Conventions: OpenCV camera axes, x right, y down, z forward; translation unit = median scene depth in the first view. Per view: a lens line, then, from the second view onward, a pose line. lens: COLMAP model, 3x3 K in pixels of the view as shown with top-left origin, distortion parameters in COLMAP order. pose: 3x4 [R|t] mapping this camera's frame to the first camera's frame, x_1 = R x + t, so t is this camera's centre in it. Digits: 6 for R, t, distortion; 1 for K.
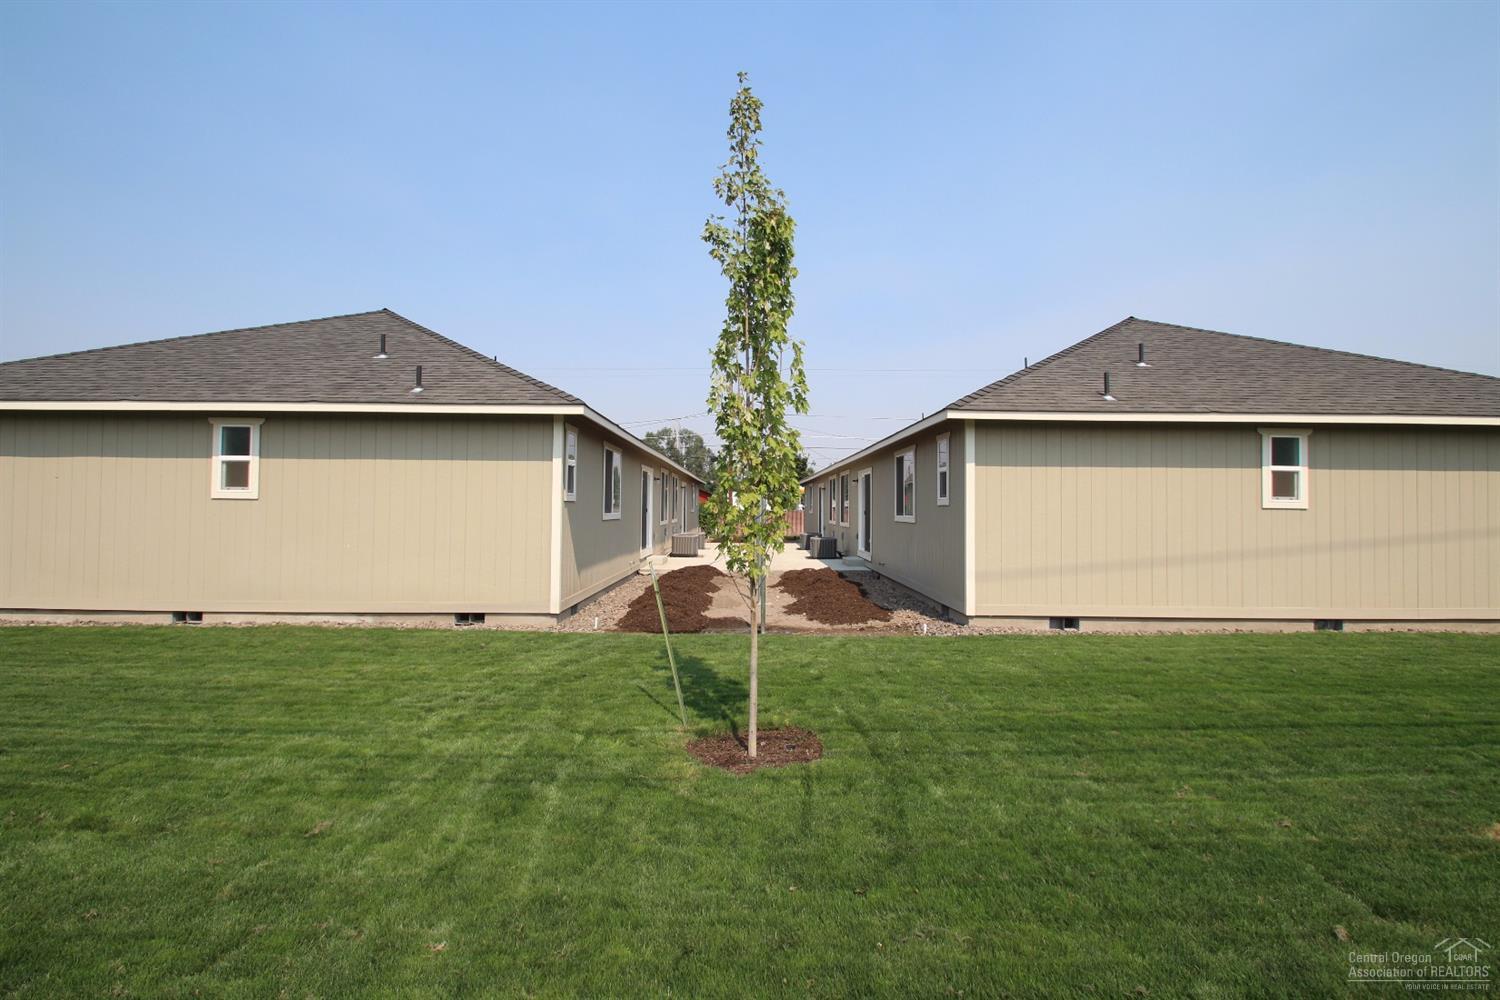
lens RADIAL K [[710.0, 0, 741.8], [0, 710.0, 509.2], [0, 0, 1]] dist [-0.005883, -0.000978]
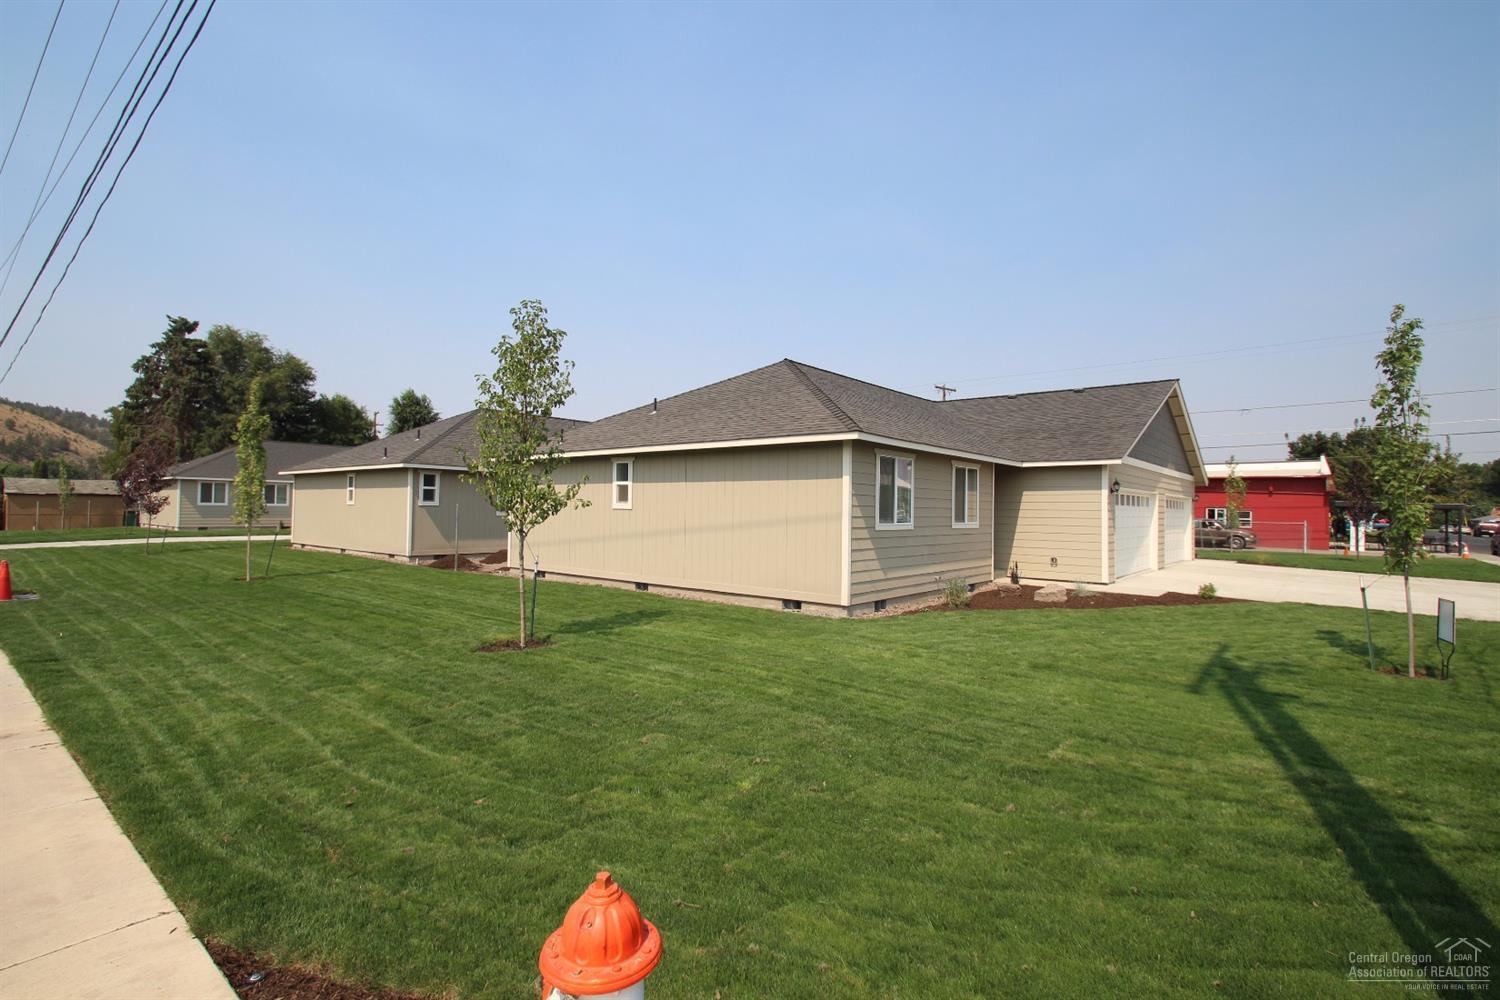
lens RADIAL K [[710.0, 0, 773.2], [0, 710.0, 518.3], [0, 0, 1]] dist [-0.005883, -0.000978]
pose [[0.765911, 0.008314, -0.642893, 0.554714], [-0.012641, 0.999918, -0.002128, 0.005133], [0.642822, 0.009757, 0.765953, 0.007771]]
